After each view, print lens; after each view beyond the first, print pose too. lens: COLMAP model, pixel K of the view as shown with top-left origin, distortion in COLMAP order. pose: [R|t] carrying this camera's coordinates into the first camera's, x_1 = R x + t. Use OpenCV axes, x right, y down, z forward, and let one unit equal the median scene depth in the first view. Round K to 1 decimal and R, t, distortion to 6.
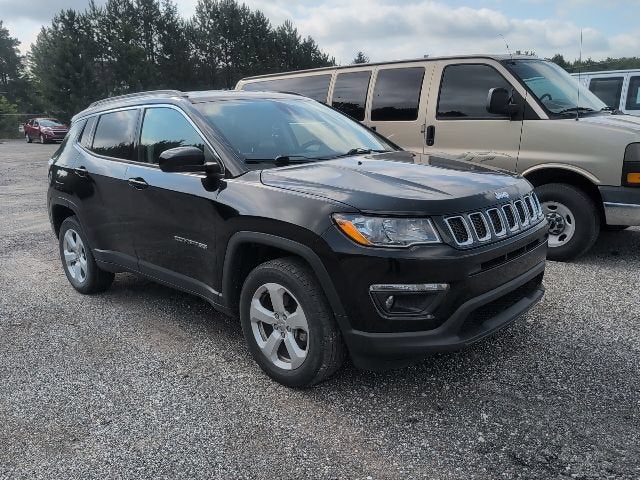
lens RADIAL K [[533.9, 0, 319.5], [0, 533.9, 240.5], [0, 0, 1]] dist [0.026000, -0.020853]
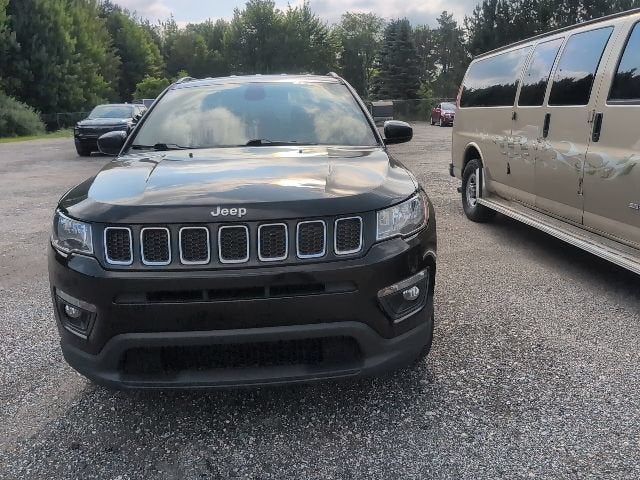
lens RADIAL K [[533.9, 0, 322.8], [0, 533.9, 241.7], [0, 0, 1]] dist [0.026000, -0.020853]
pose [[0.732432, 0.169000, -0.659532, 0.426055], [-0.148576, 0.985030, 0.087407, -0.057667], [0.664431, 0.033971, 0.746577, 0.251141]]
